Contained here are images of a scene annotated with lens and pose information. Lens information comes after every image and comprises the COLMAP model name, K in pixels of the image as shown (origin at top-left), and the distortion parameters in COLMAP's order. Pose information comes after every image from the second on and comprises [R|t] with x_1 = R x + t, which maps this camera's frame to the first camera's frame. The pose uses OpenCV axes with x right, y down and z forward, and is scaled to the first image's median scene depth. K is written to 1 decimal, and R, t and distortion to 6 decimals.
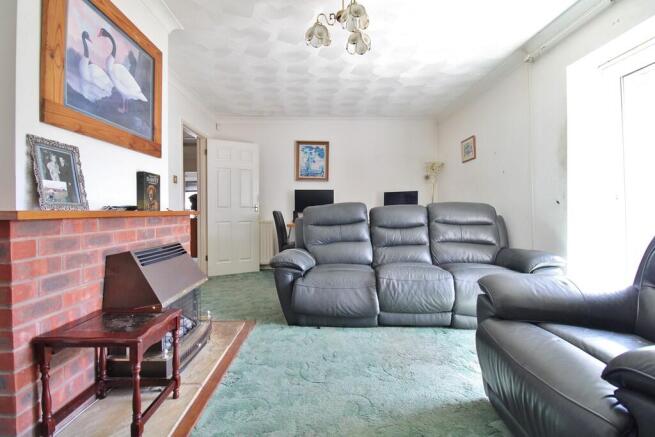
lens RADIAL K [[307.3, 0, 327.3], [0, 307.3, 215.4], [0, 0, 1]] dist [-0.022828, -0.002061]
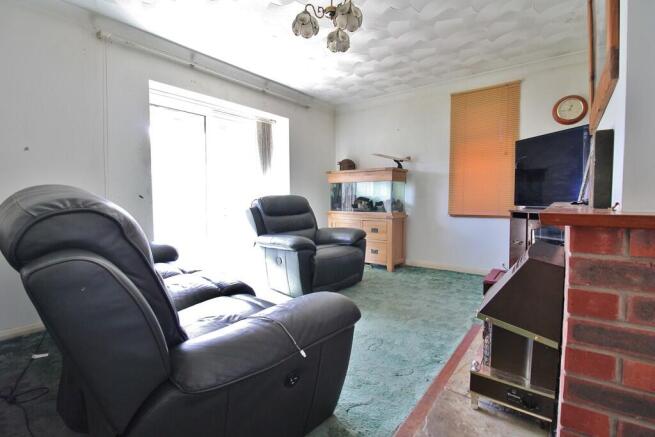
lens RADIAL K [[307.3, 0, 327.6], [0, 307.3, 216.5], [0, 0, 1]] dist [-0.022828, -0.002061]
pose [[-0.778312, -0.027997, 0.627253, -0.628726], [0.011307, 0.998218, 0.058584, -0.041624], [-0.627776, 0.052689, -0.776609, 1.955466]]
